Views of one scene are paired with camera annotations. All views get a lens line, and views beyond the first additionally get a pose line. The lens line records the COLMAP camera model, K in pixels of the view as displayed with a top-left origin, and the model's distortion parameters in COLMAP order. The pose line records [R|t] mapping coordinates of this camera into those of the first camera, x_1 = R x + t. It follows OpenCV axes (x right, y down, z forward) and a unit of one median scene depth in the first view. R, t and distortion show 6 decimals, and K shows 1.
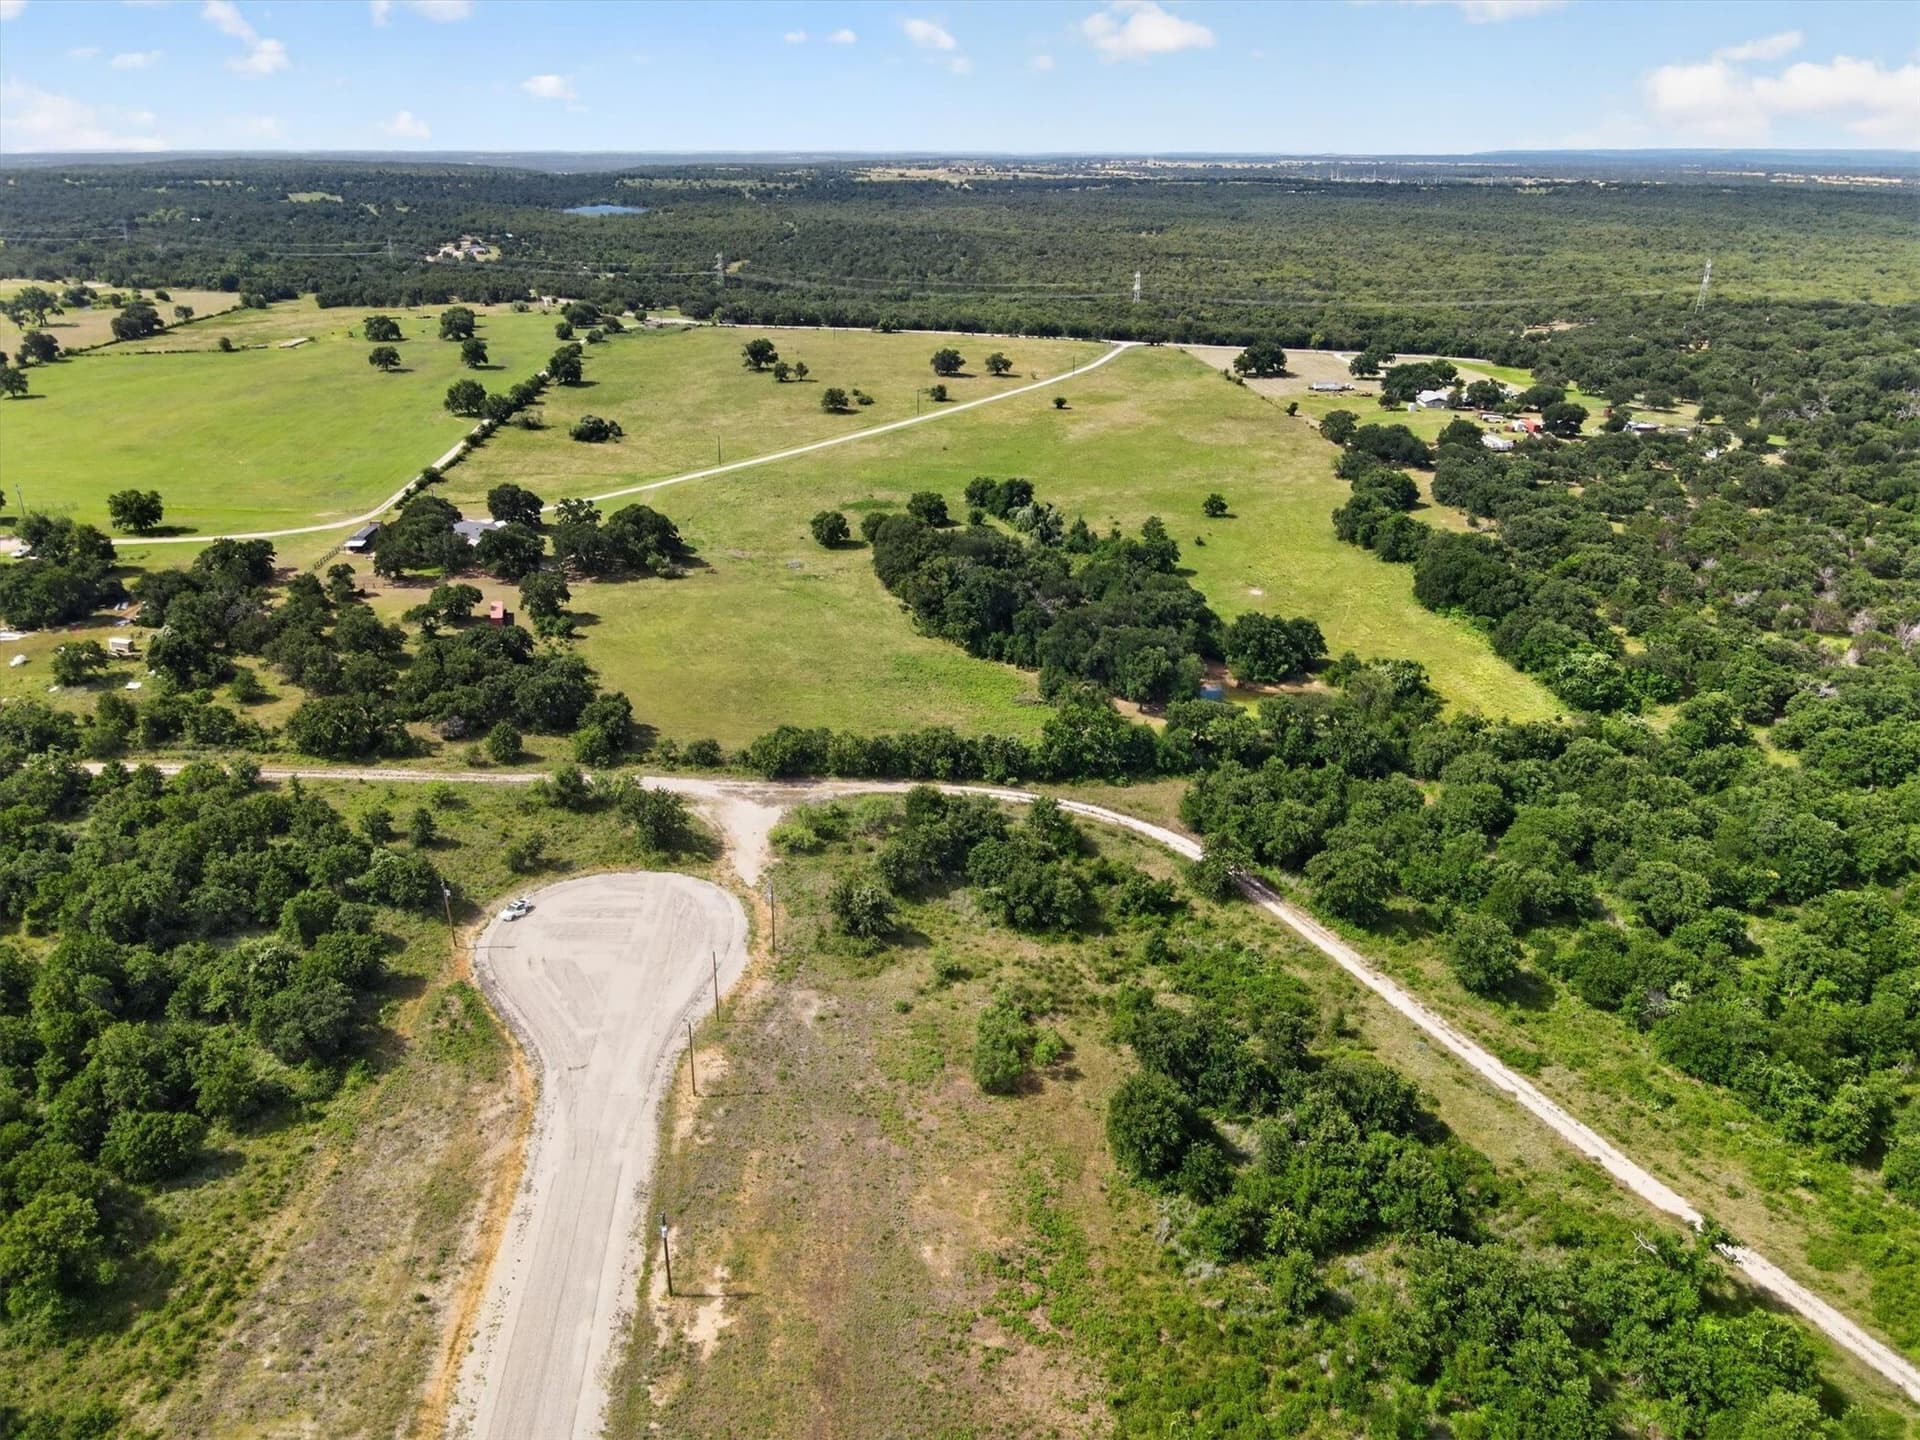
lens RADIAL K [[1411.0, 0, 965.8], [0, 1411.0, 725.3], [0, 0, 1]] dist [0.010691, 0.013226]
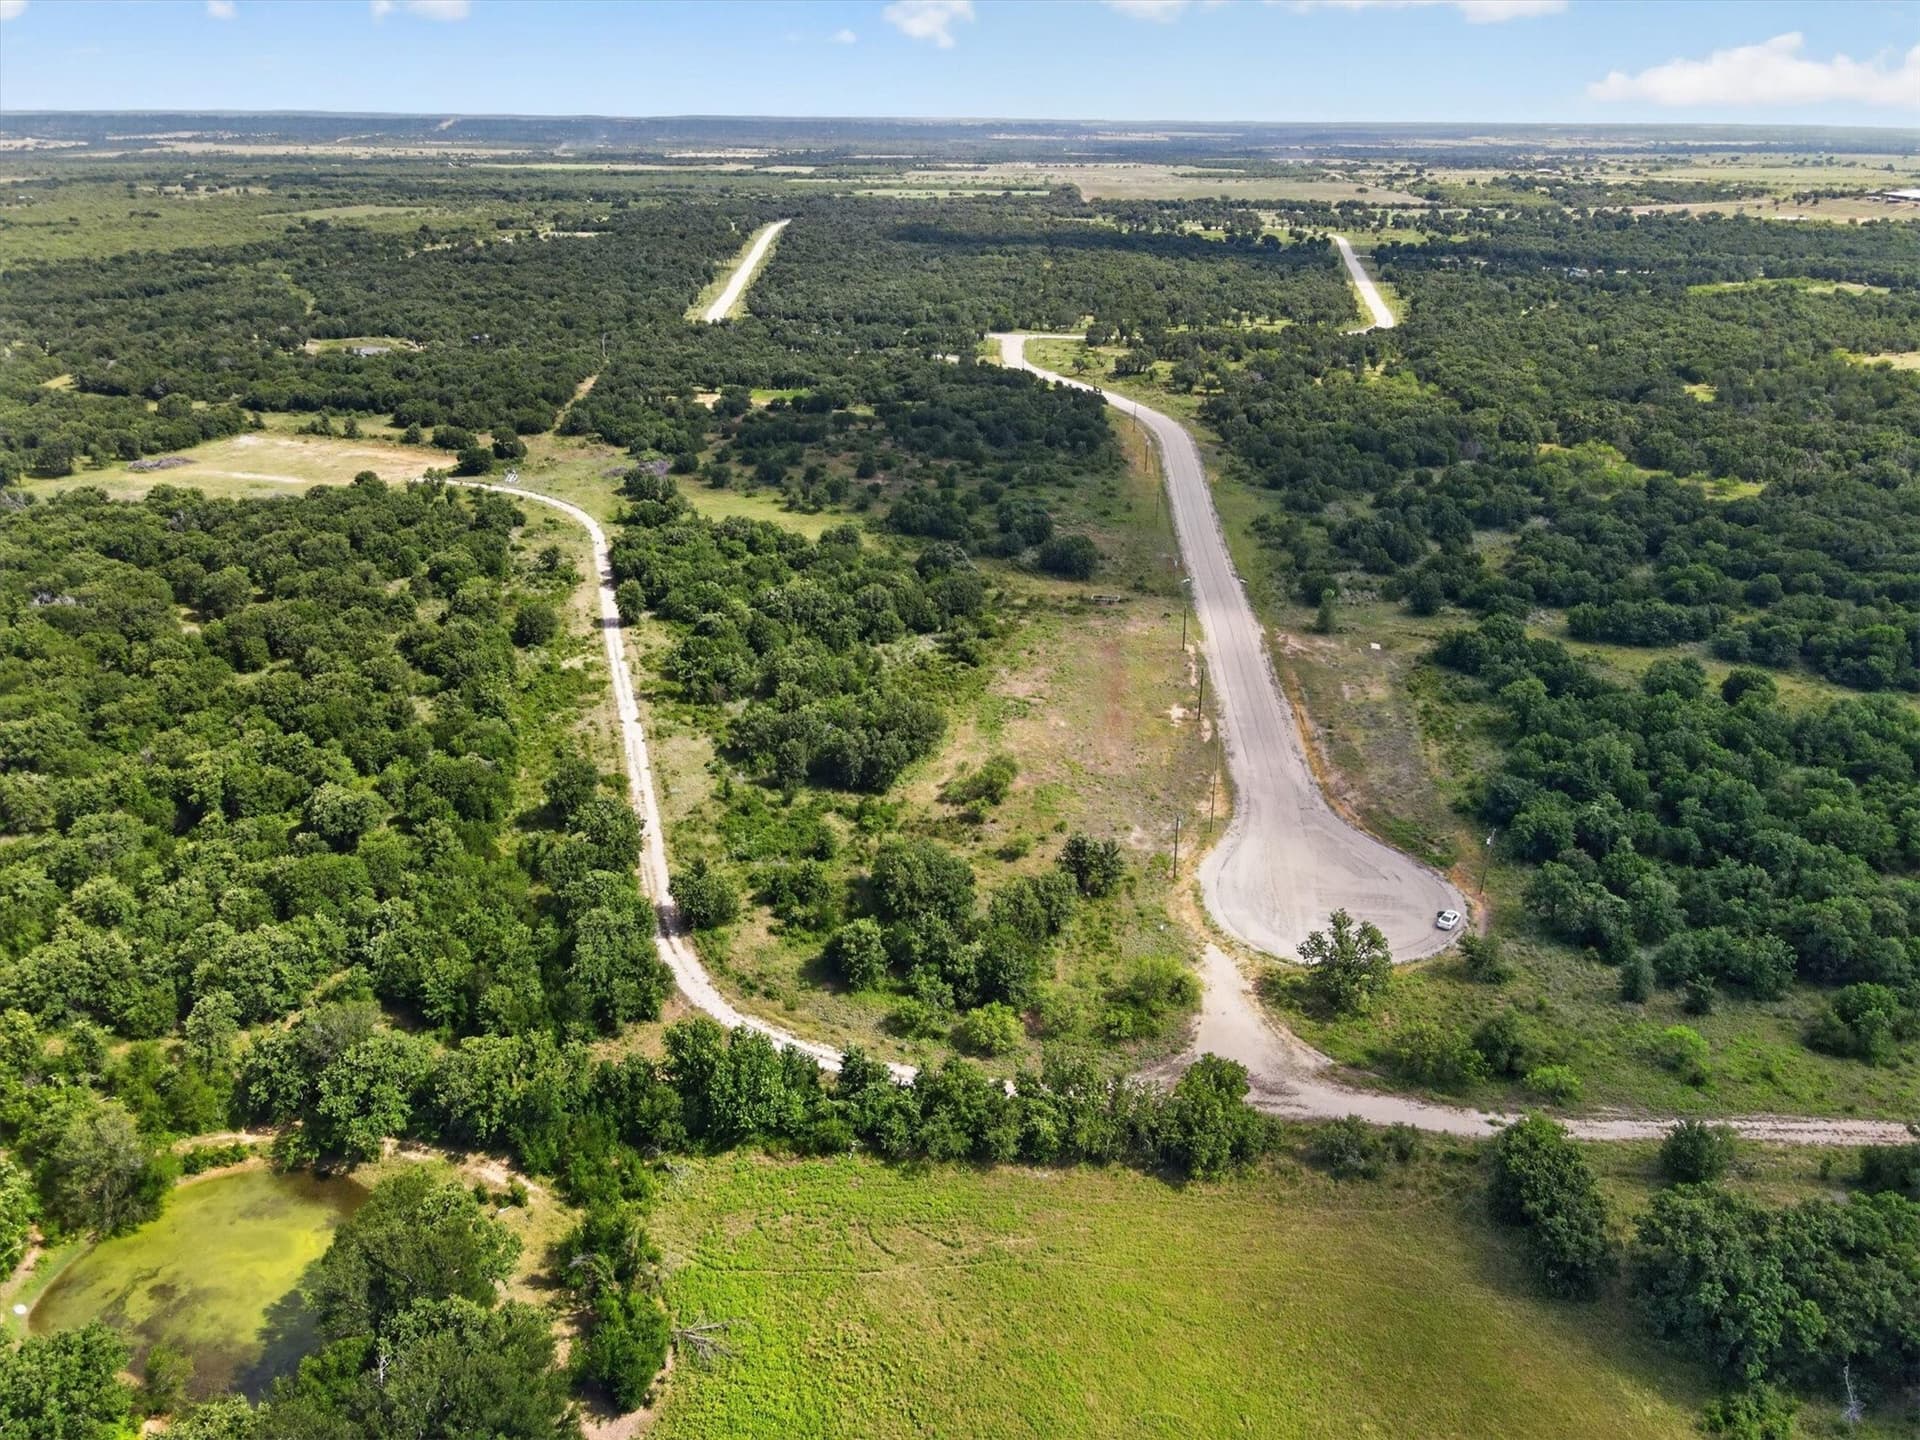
lens RADIAL K [[1411.0, 0, 950.4], [0, 1411.0, 710.7], [0, 0, 1]] dist [0.010691, 0.013226]
pose [[-0.984791, -0.077712, 0.155394, -0.117826], [0.056284, 0.703468, 0.708495, -0.657941], [-0.164374, 0.706466, -0.688395, 1.573357]]
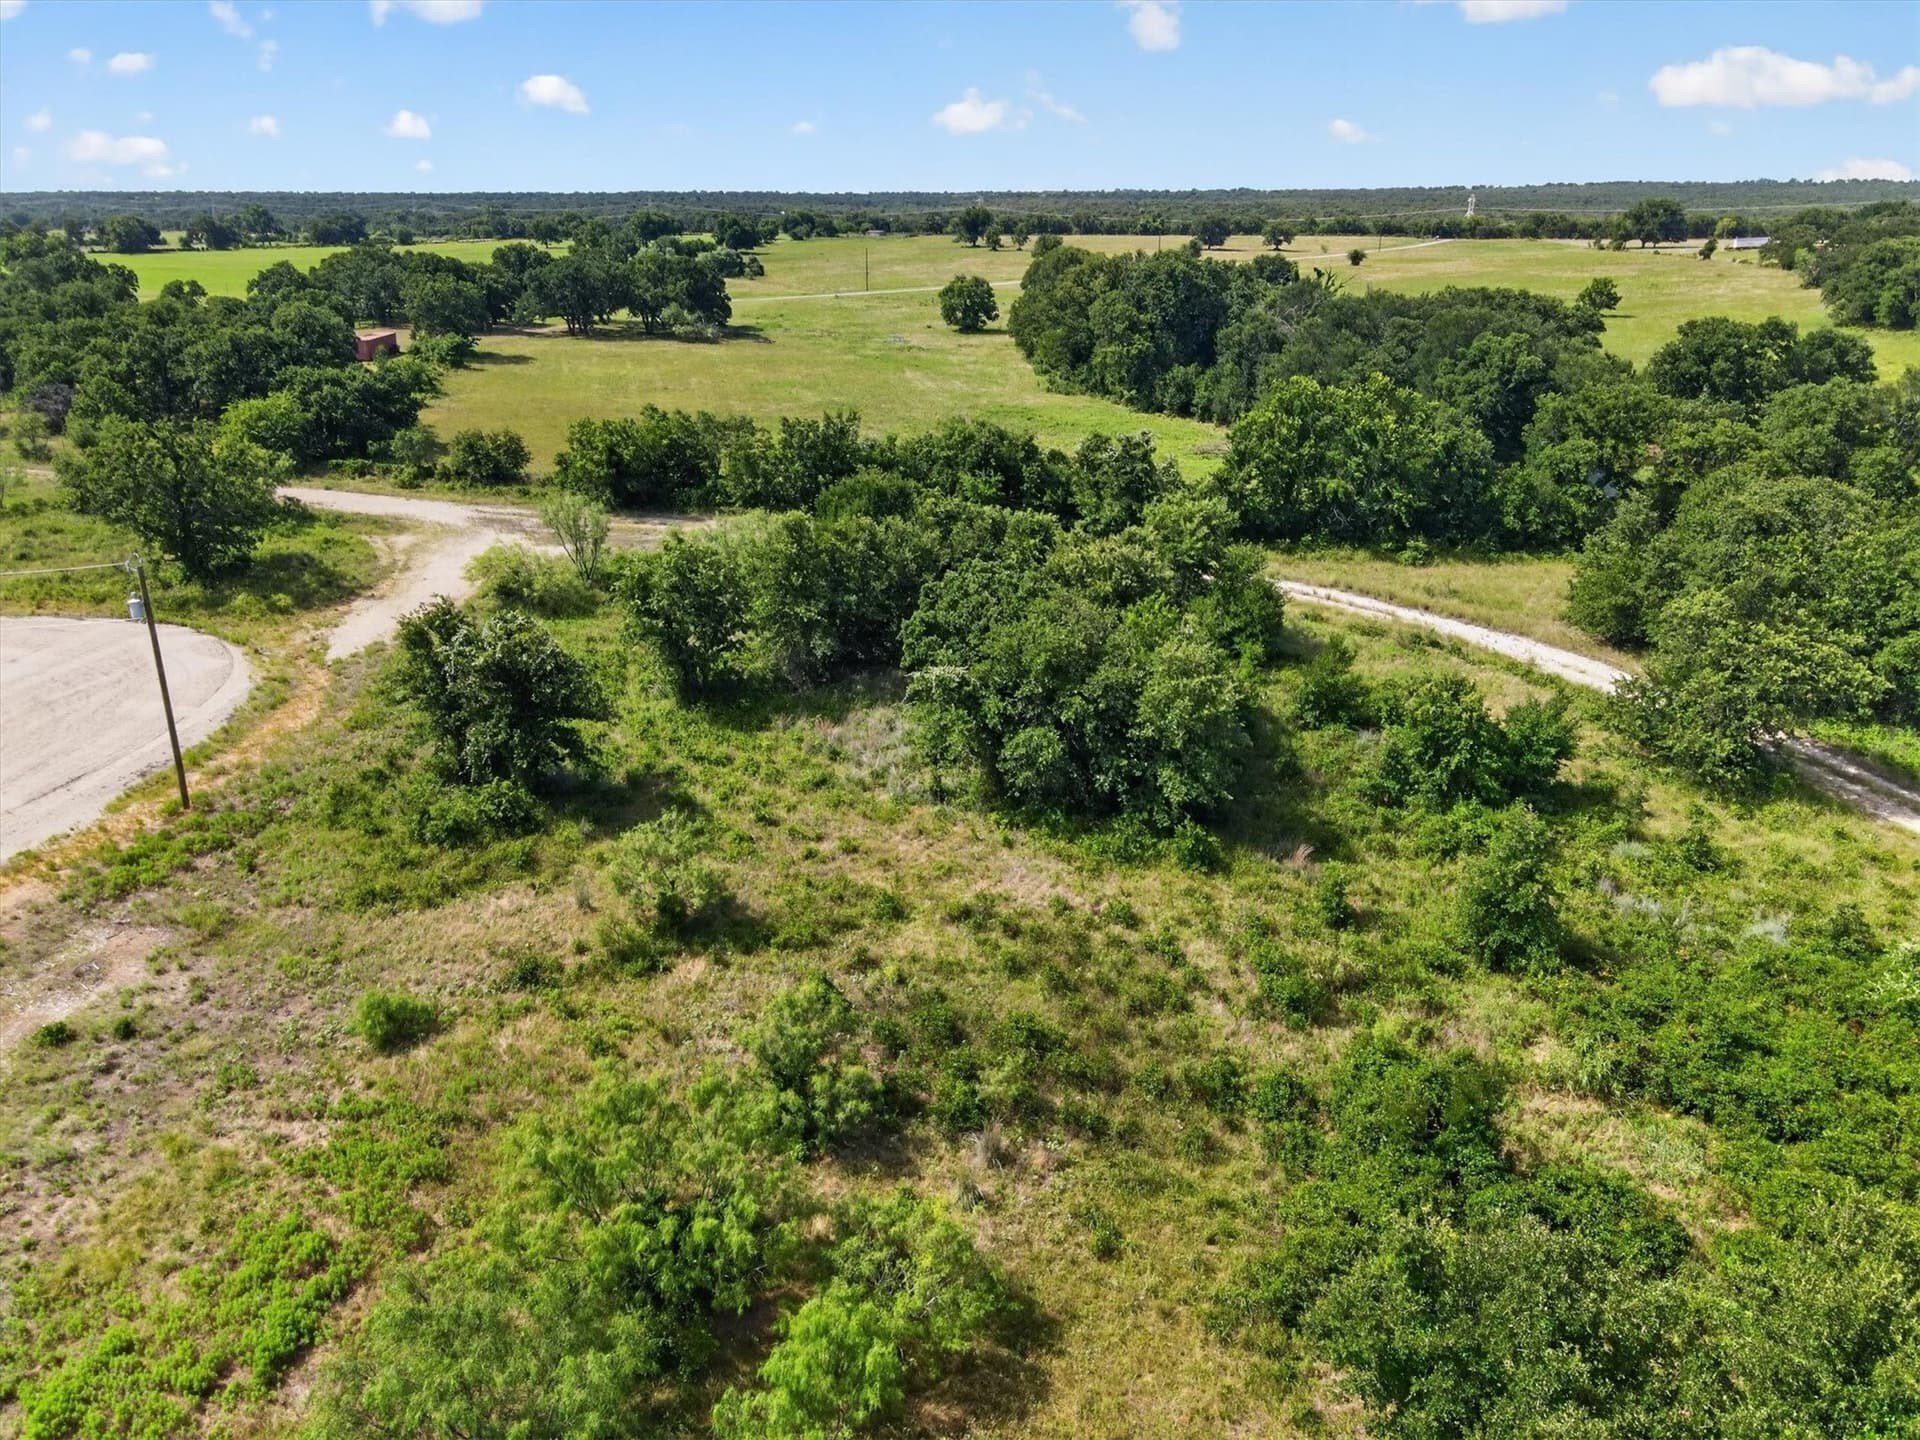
lens RADIAL K [[1411.0, 0, 968.4], [0, 1411.0, 724.8], [0, 0, 1]] dist [0.010691, 0.013226]
pose [[0.978251, 0.064760, -0.197059, 0.082046], [-0.071847, 0.996993, -0.029023, 0.130959], [0.194586, 0.042550, 0.979962, 0.686881]]
